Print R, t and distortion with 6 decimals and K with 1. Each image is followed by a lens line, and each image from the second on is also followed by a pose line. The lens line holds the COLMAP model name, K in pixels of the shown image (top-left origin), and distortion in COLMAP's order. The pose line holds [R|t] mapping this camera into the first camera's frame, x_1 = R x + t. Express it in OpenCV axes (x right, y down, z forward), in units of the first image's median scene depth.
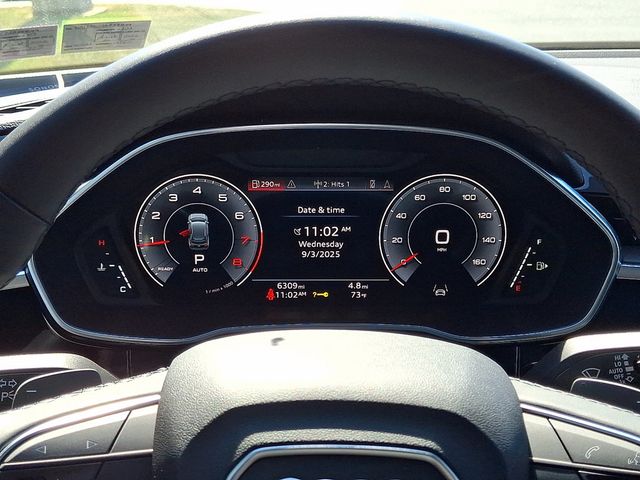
lens RADIAL K [[991.7, 0, 320.0], [0, 991.7, 240.0], [0, 0, 1]] dist [0.313754, -1.057334]
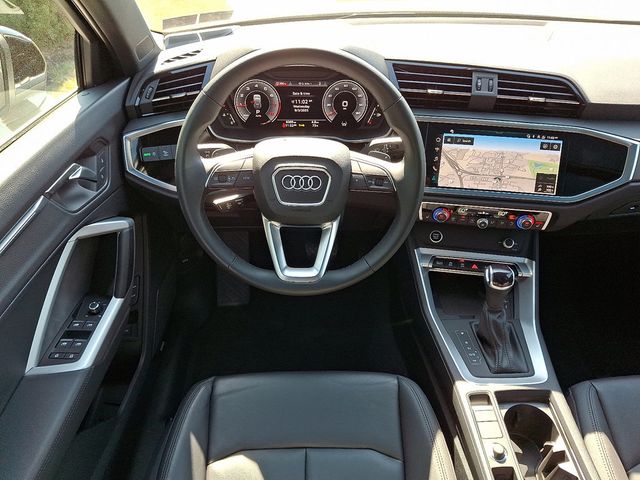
lens RADIAL K [[543.4, 0, 318.2], [0, 543.4, 253.0], [0, 0, 1]] dist [0.138667, -0.290330]
pose [[0.999982, 0.000966, 0.005956, 0.039496], [-0.002639, 0.957704, 0.287743, -0.045130], [-0.005427, -0.287754, 0.957689, -0.593324]]
